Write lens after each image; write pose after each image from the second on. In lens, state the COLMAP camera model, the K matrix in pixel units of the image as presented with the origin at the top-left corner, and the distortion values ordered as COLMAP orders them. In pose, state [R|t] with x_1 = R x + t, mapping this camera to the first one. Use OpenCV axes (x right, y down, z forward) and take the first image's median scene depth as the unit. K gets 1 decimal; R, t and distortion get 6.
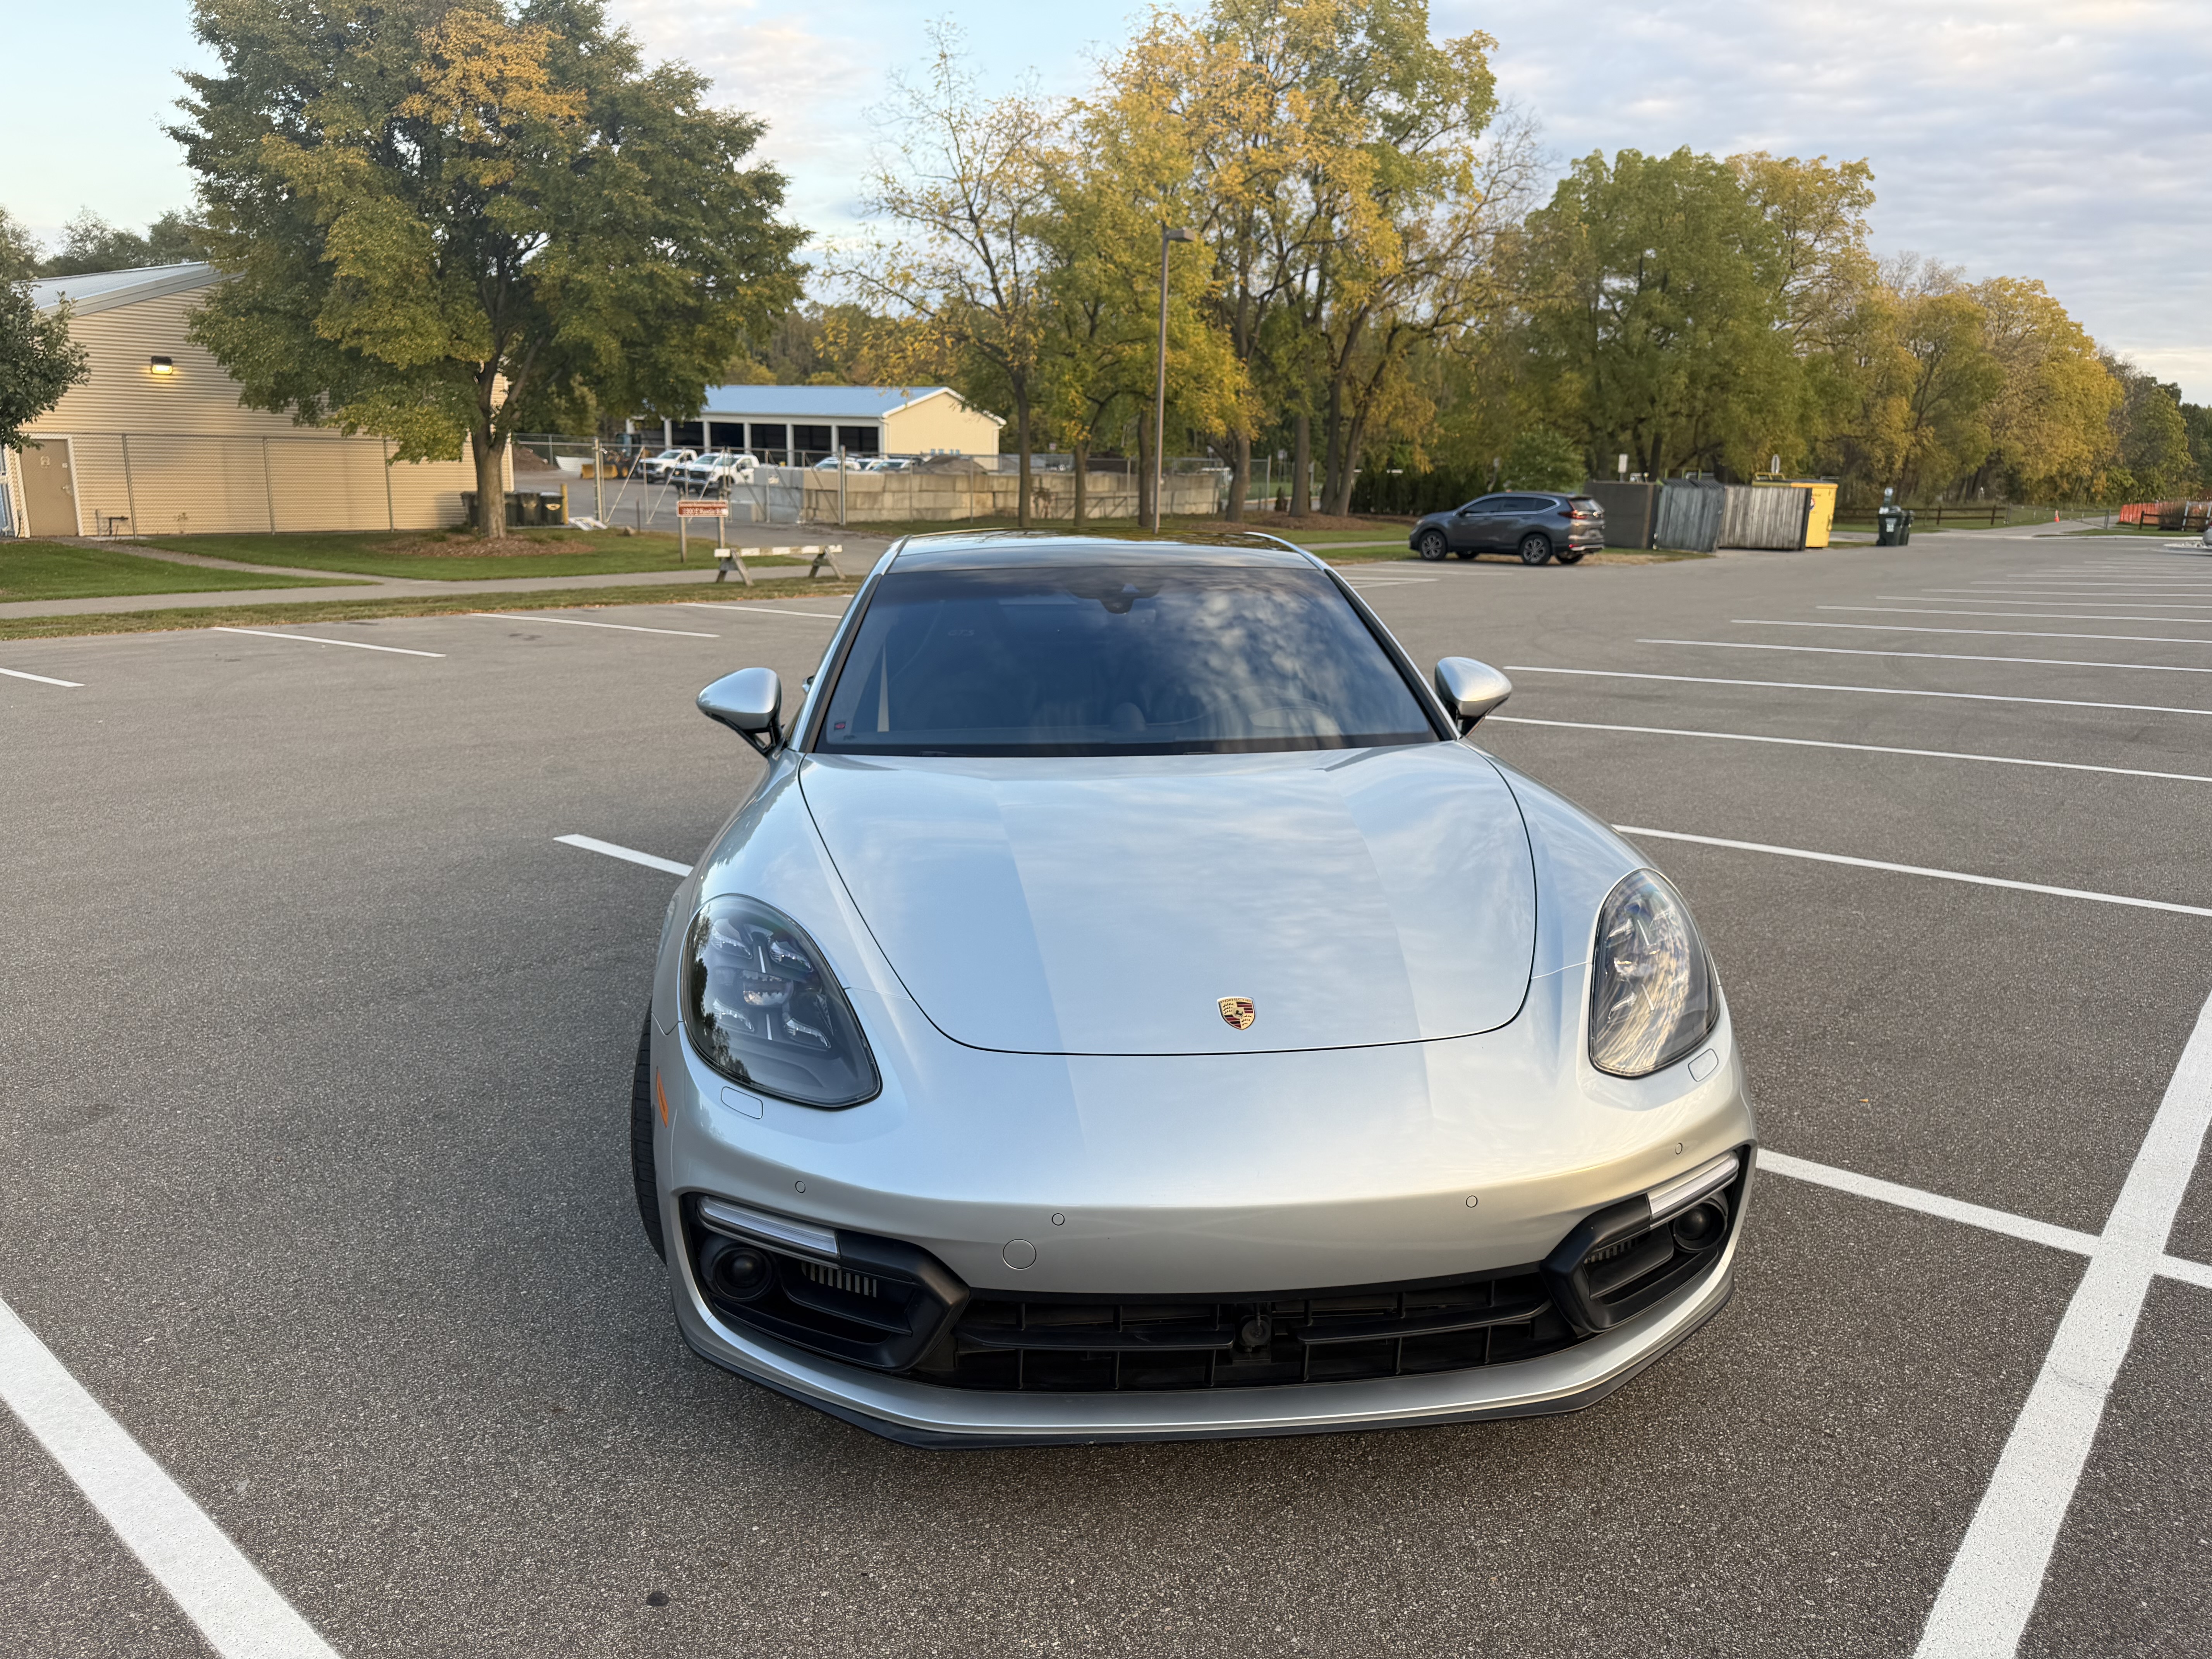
lens RADIAL K [[1607.9, 0, 1102.2], [0, 1607.9, 828.5], [0, 0, 1]] dist [0.035229, -0.039503]
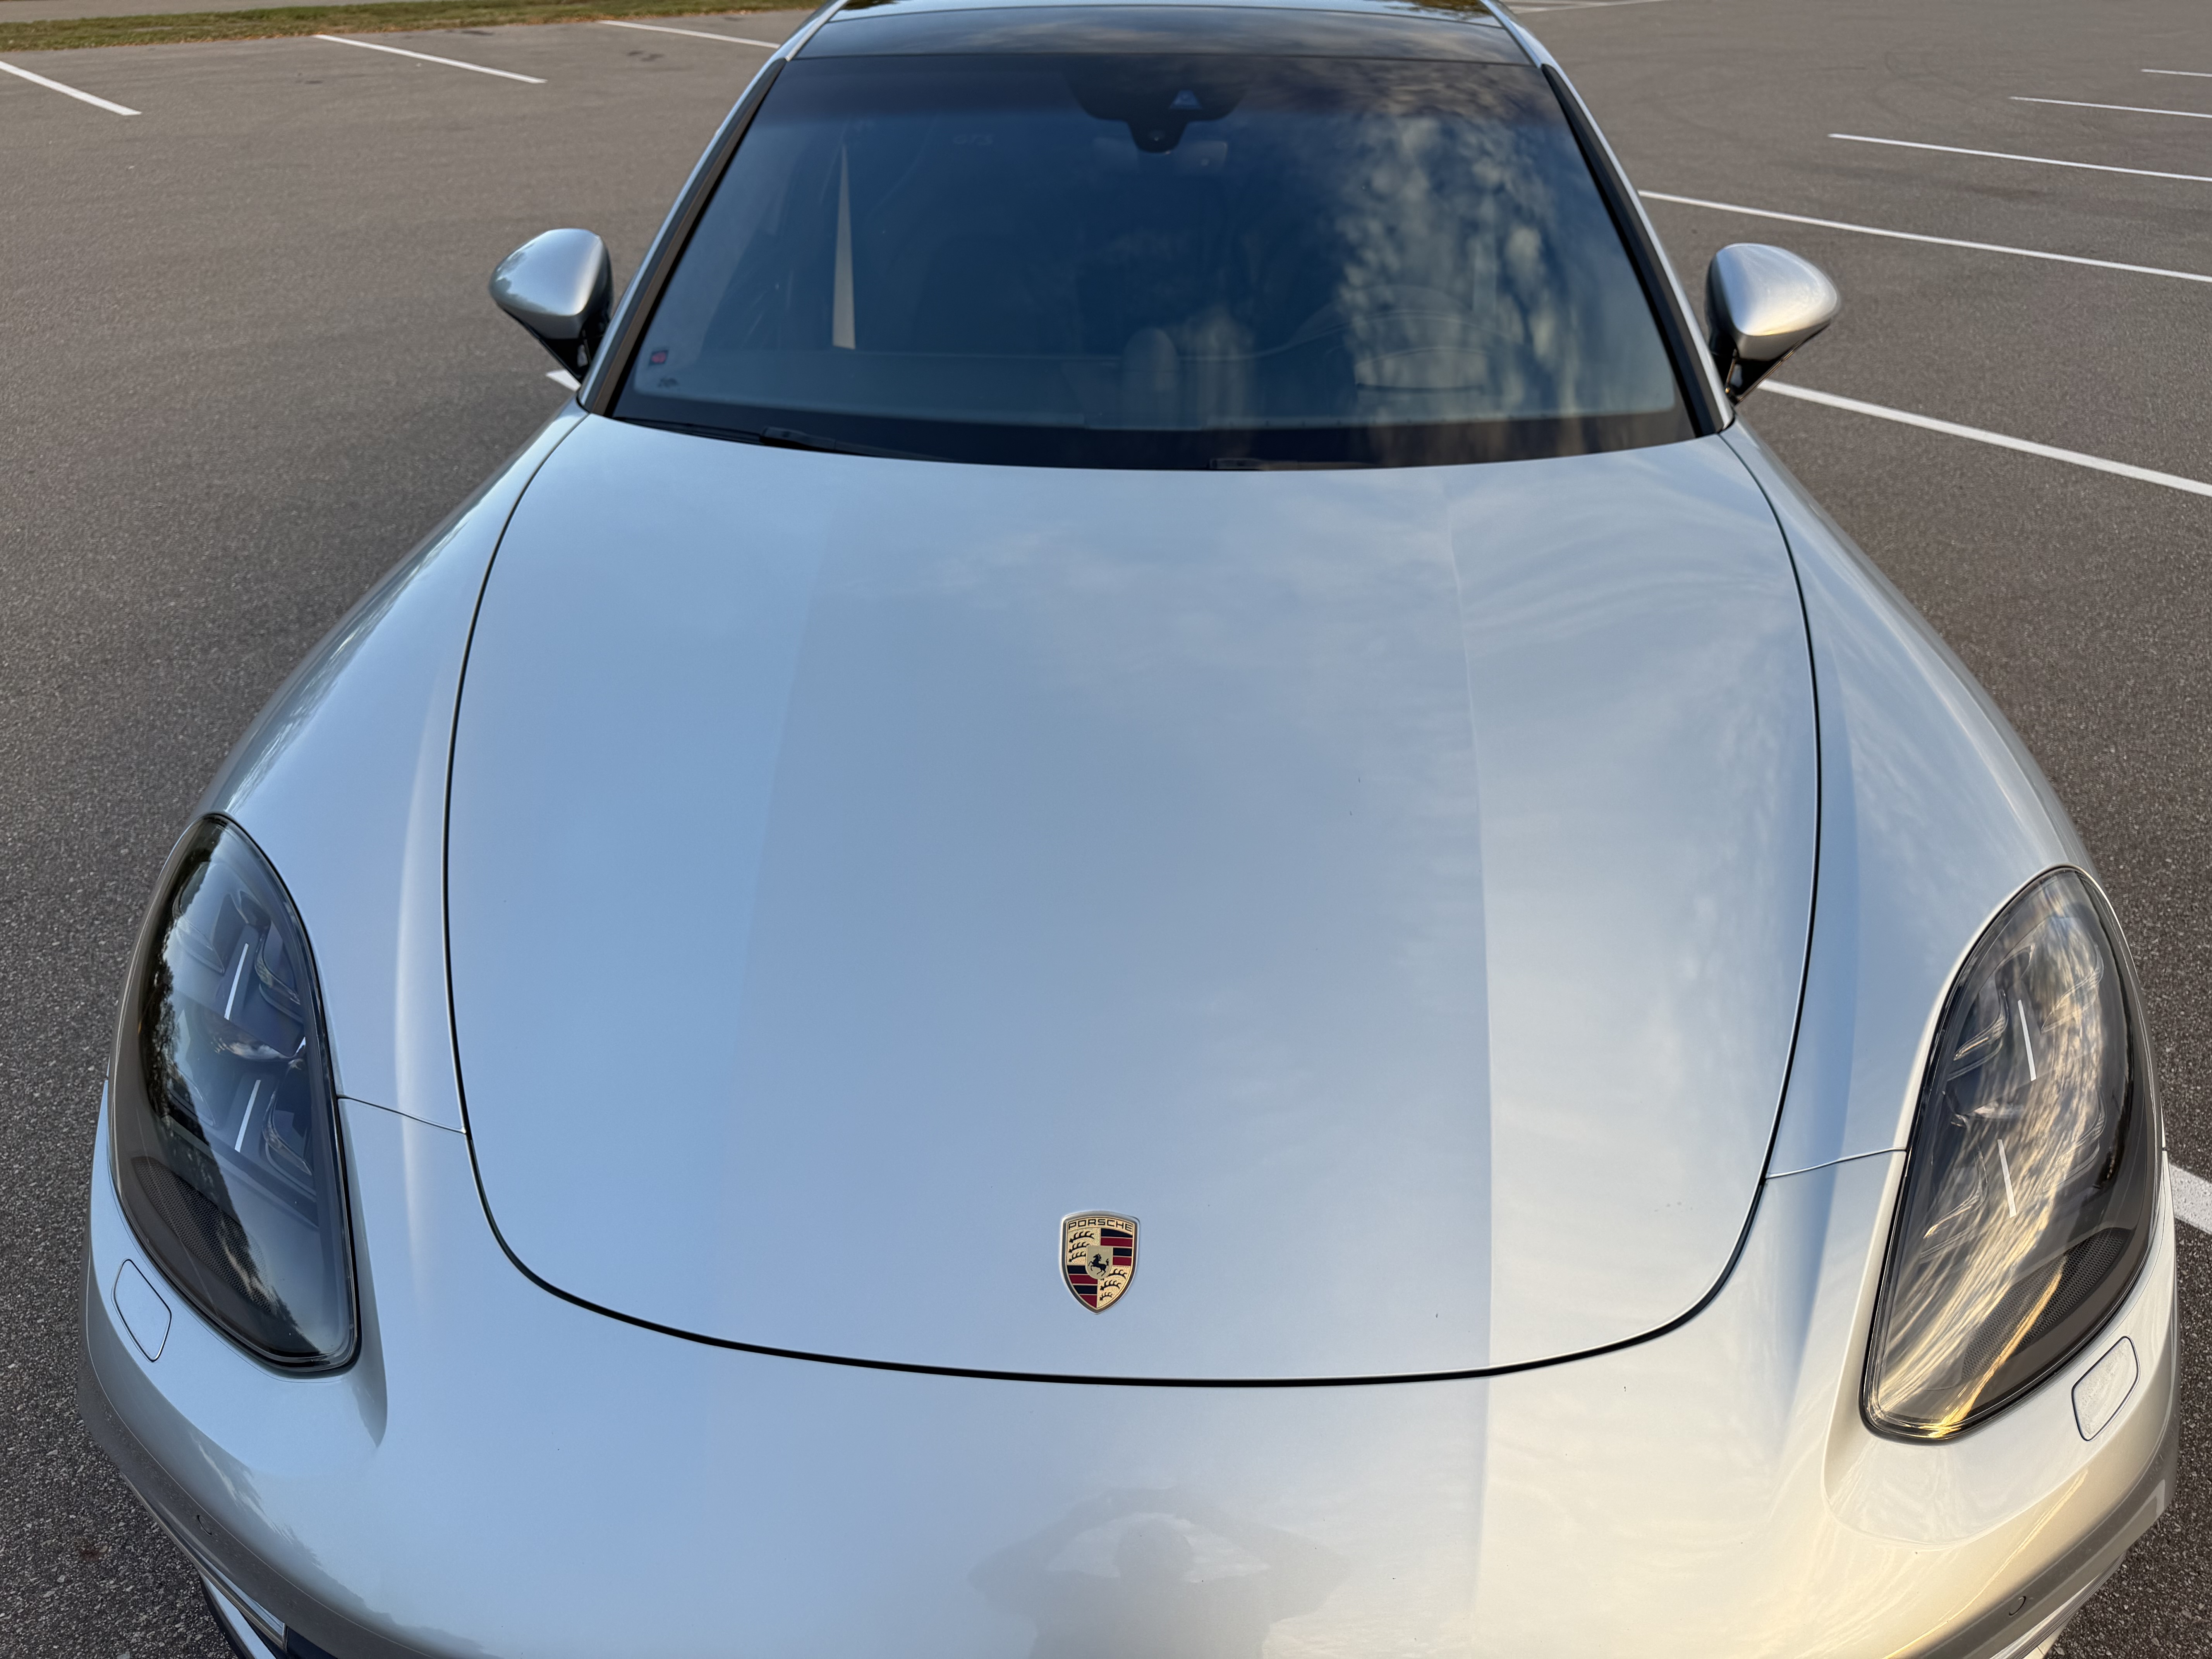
lens RADIAL K [[1607.9, 0, 1070.4], [0, 1607.9, 901.0], [0, 0, 1]] dist [0.035229, -0.039503]
pose [[0.988447, 0.086969, -0.124133, 0.048815], [-0.036671, 0.931889, 0.360884, -0.058693], [0.147064, -0.352163, 0.924312, 0.234713]]
